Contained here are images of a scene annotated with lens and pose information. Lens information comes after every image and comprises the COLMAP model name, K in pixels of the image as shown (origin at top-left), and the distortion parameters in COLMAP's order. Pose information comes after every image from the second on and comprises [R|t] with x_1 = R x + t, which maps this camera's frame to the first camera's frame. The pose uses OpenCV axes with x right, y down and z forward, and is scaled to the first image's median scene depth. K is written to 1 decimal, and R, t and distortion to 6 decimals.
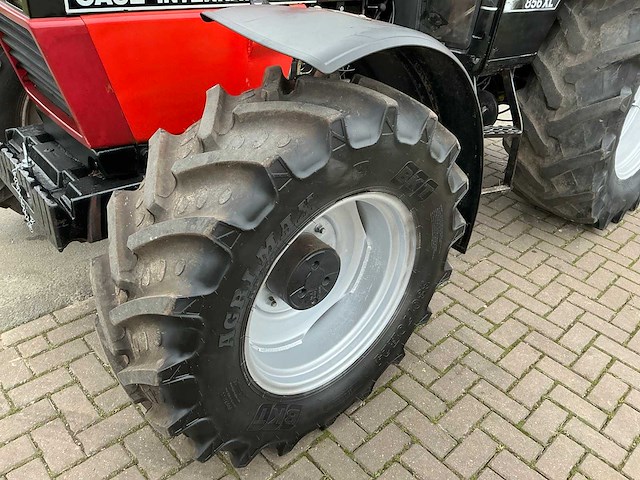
lens RADIAL K [[534.0, 0, 317.5], [0, 534.0, 242.1], [0, 0, 1]] dist [0.065640, -0.139292]
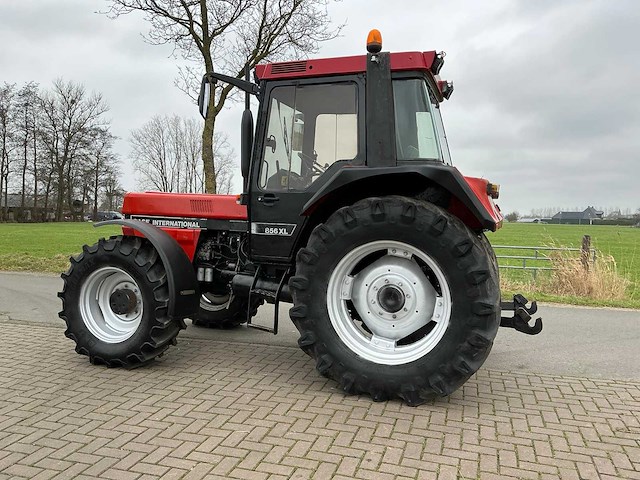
lens RADIAL K [[534.0, 0, 322.6], [0, 534.0, 239.7], [0, 0, 1]] dist [0.065640, -0.139292]
pose [[0.504951, -0.003622, -0.863140, 2.317187], [-0.449893, 0.852308, -0.266771, 0.046325], [0.736628, 0.523027, 0.428745, 0.286444]]
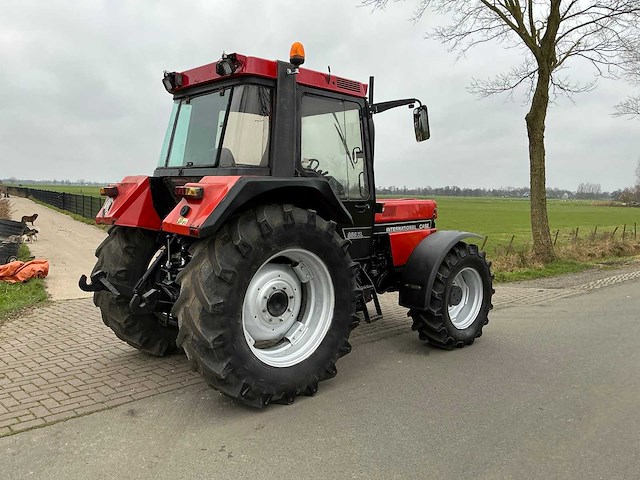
lens RADIAL K [[534.0, 0, 321.6], [0, 534.0, 242.2], [0, 0, 1]] dist [0.065640, -0.139292]
pose [[-0.996108, -0.084647, -0.024570, 0.198702], [-0.082439, 0.796114, 0.599505, -2.094120], [-0.031186, 0.599197, -0.799994, 3.292989]]
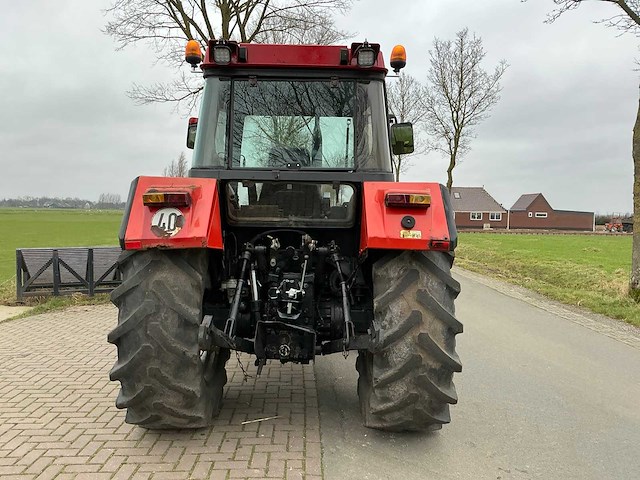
lens RADIAL K [[534.0, 0, 321.1], [0, 534.0, 239.0], [0, 0, 1]] dist [0.065640, -0.139292]
pose [[-0.654320, -0.035276, -0.755395, 1.879313], [-0.444164, 0.826380, 0.346142, -1.464284], [0.612033, 0.562006, -0.556385, 2.560081]]
